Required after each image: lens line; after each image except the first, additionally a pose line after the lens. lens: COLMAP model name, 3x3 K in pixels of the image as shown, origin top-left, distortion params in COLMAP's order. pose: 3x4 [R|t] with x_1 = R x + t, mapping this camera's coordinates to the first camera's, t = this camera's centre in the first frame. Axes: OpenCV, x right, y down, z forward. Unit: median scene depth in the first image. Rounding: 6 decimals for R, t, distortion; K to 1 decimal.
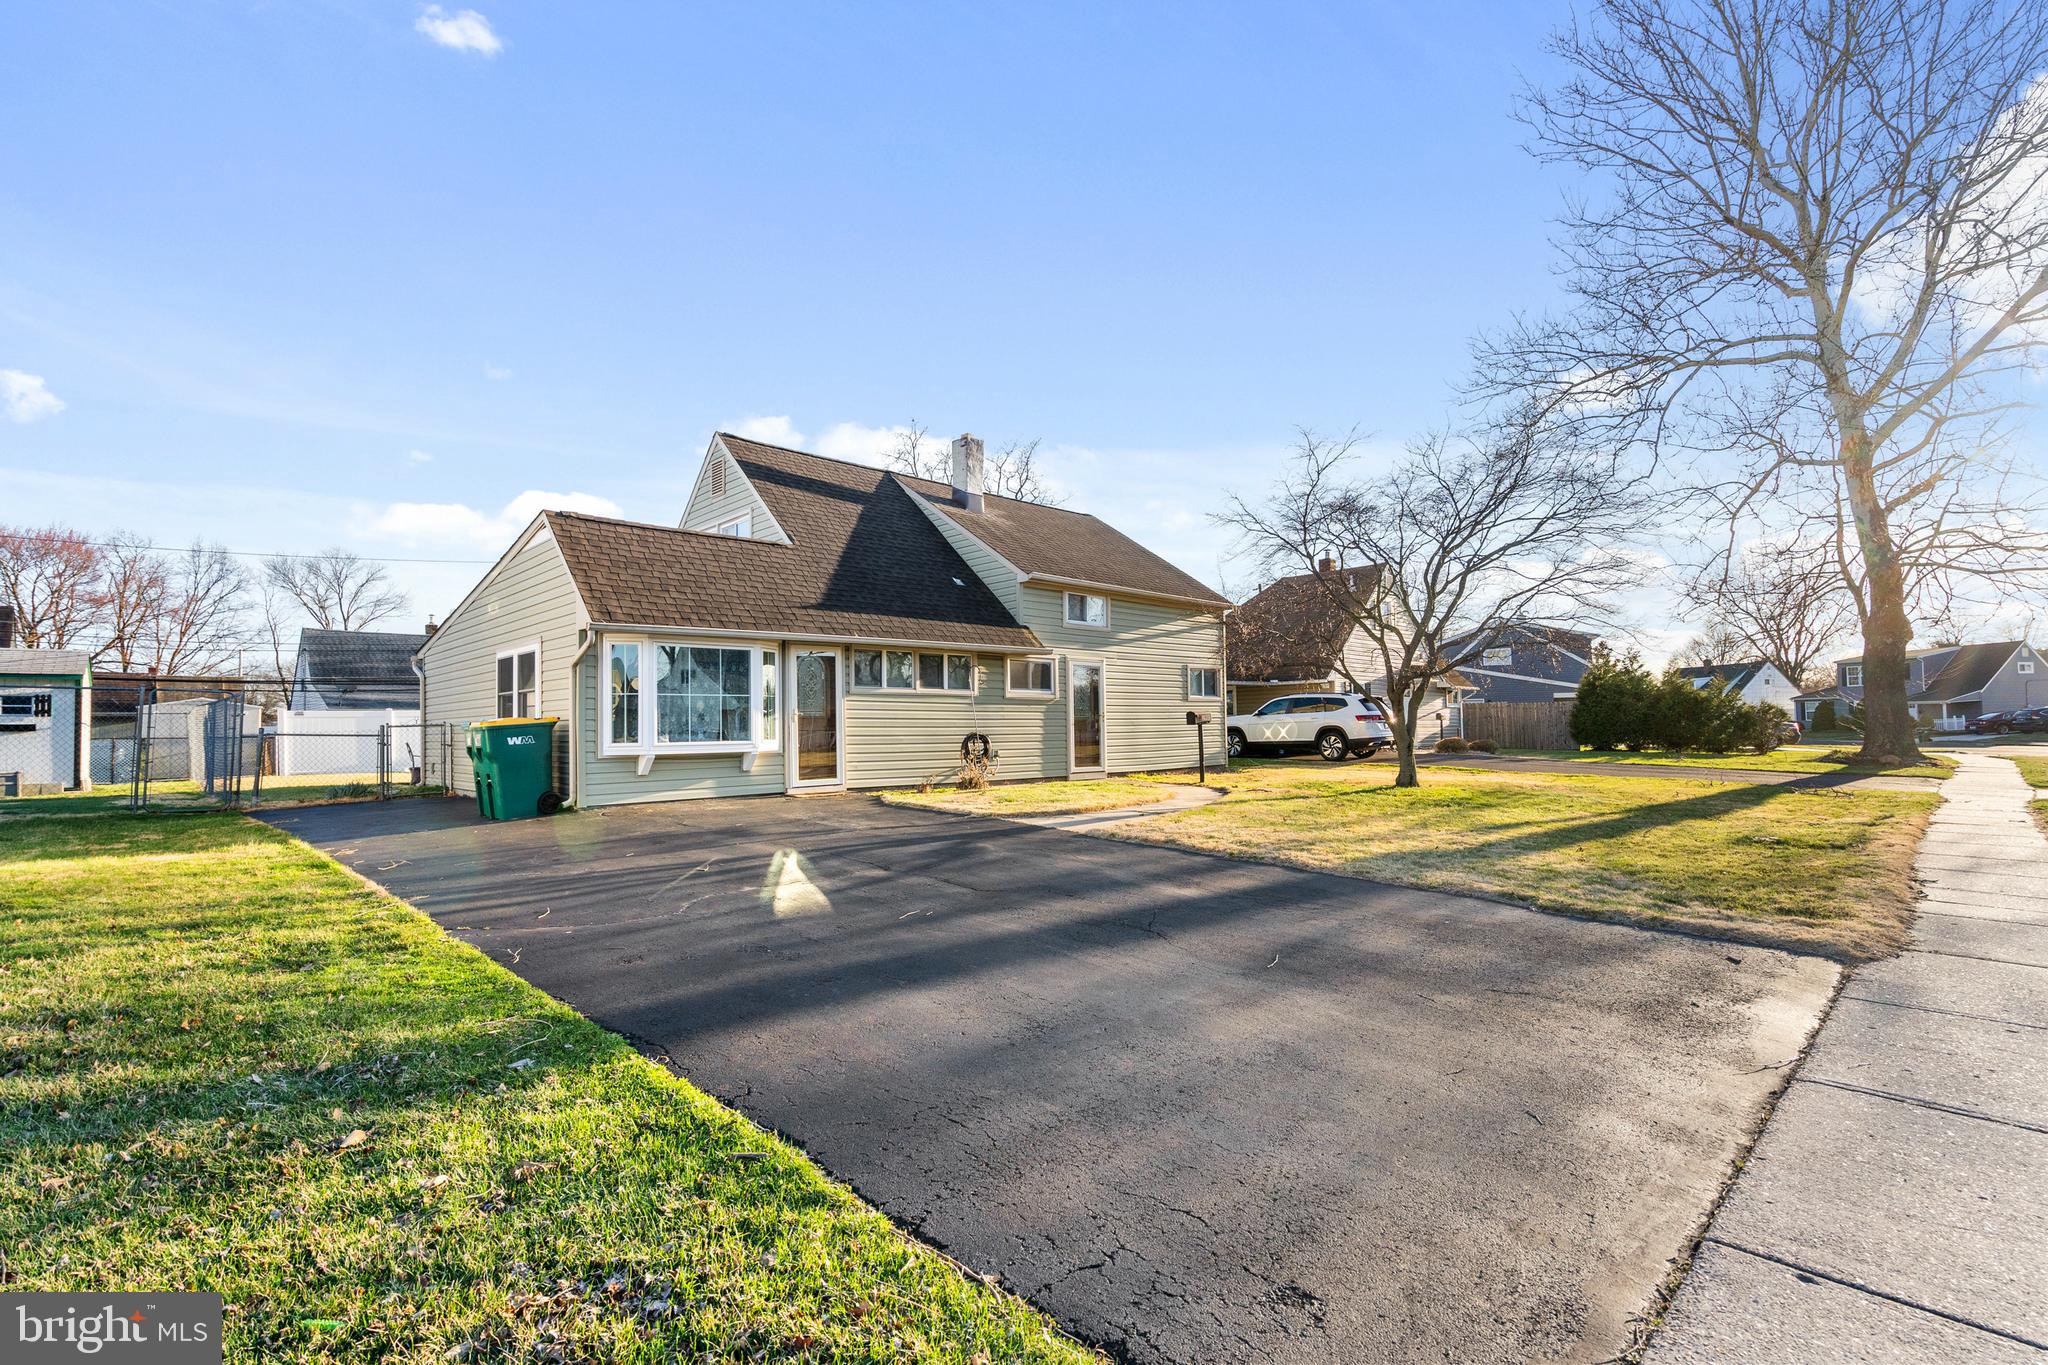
lens RADIAL K [[936.5, 0, 1020.5], [0, 936.5, 695.2], [0, 0, 1]] dist [0.001355, 0.000847]
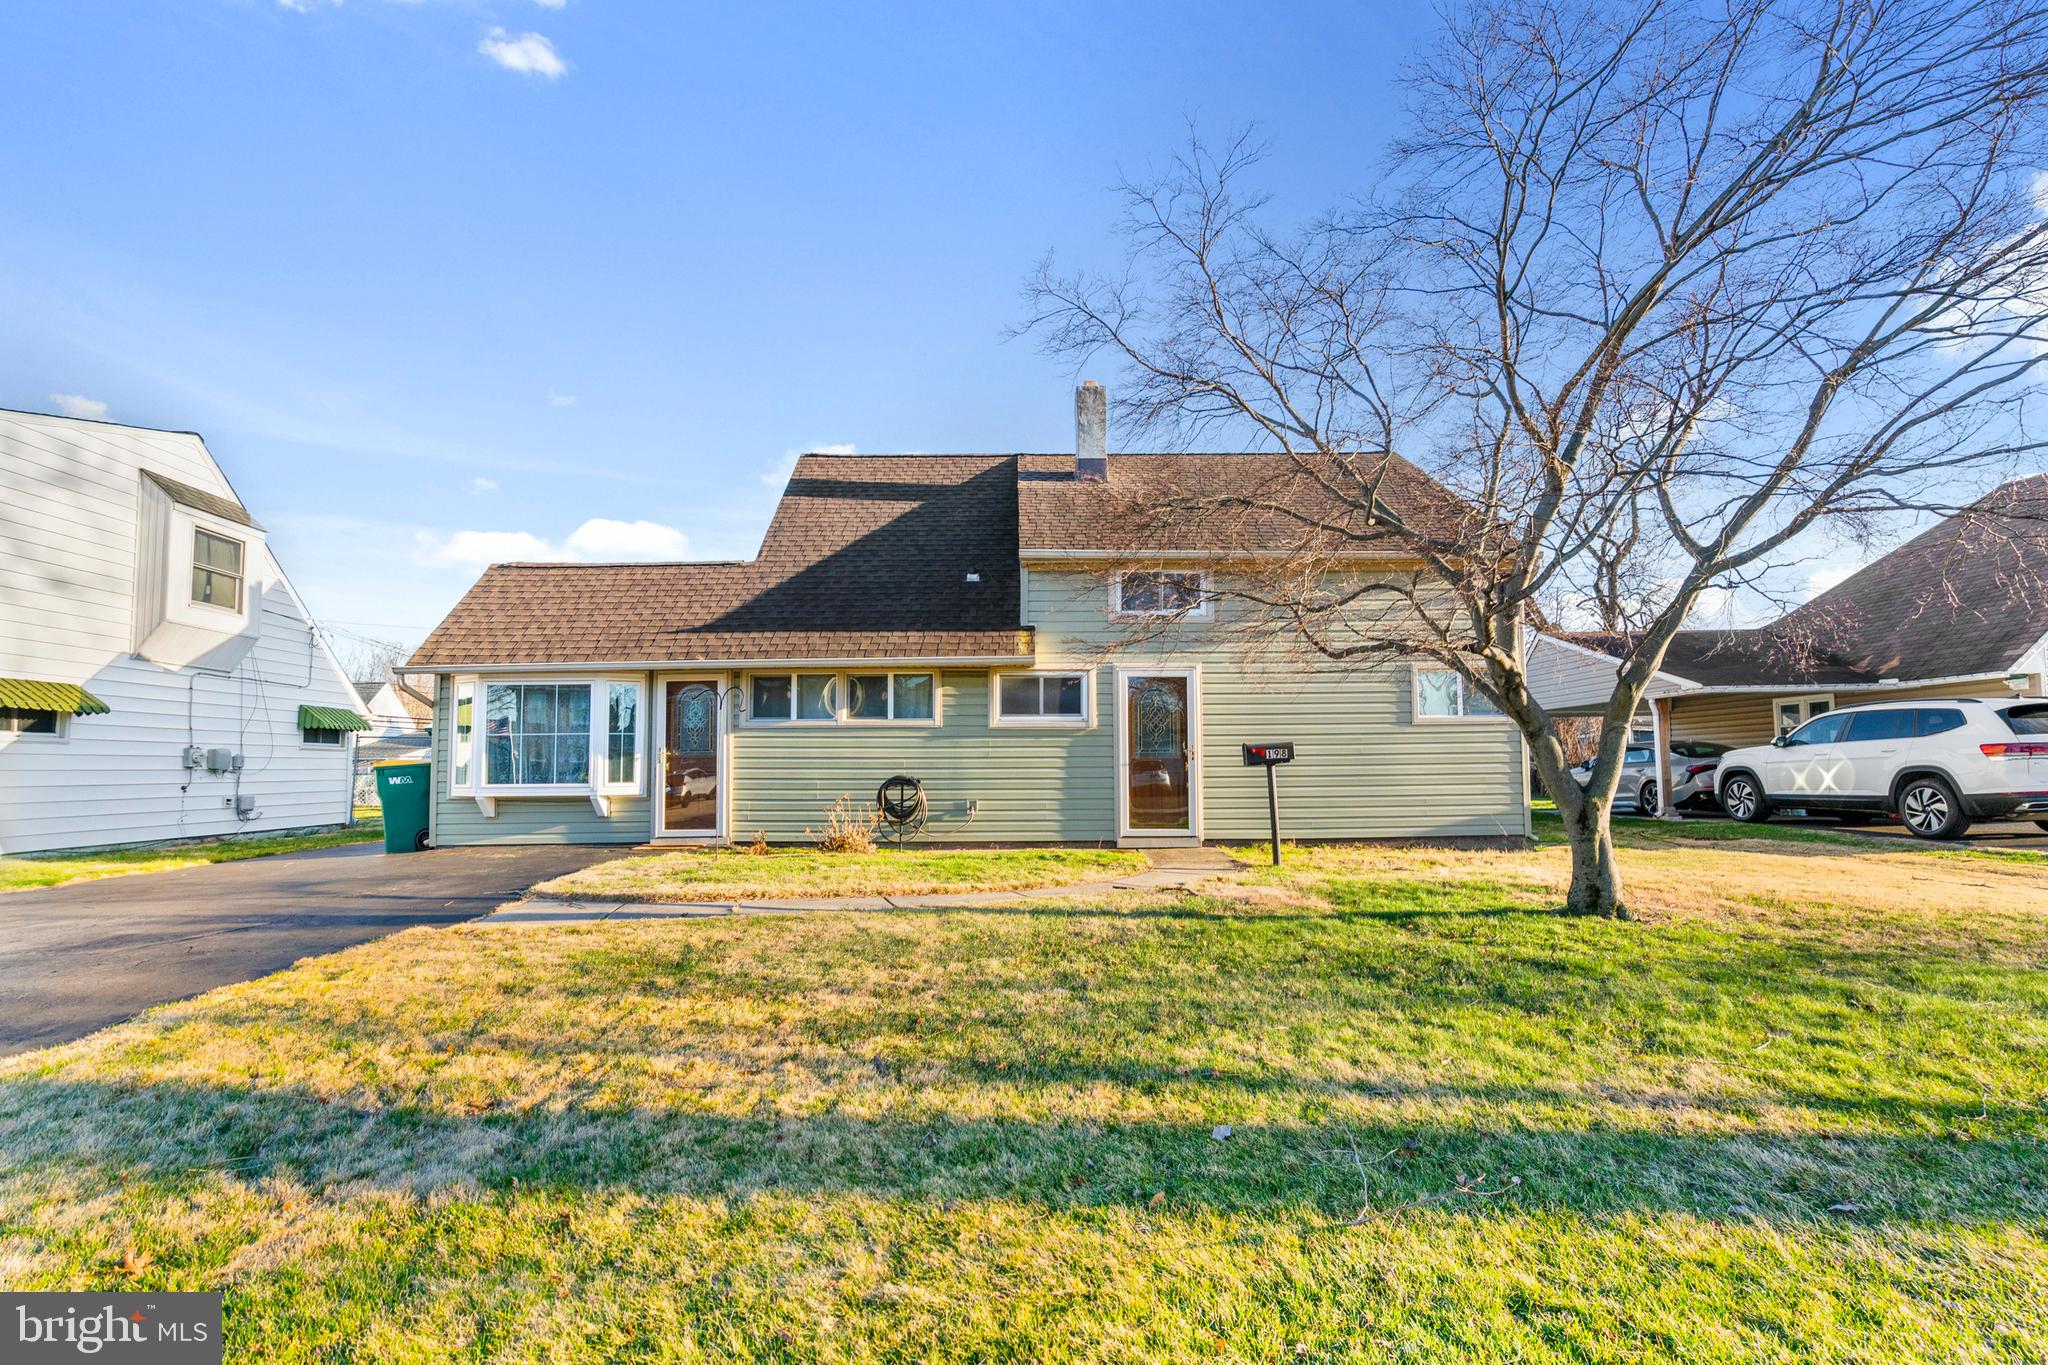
lens RADIAL K [[936.5, 0, 1020.5], [0, 936.5, 695.2], [0, 0, 1]] dist [0.001355, 0.000847]
pose [[0.727862, -0.049707, -0.683919, 0.496413], [0.022823, 0.998573, -0.048286, 0.013039], [0.685343, 0.019537, 0.727958, 0.484649]]
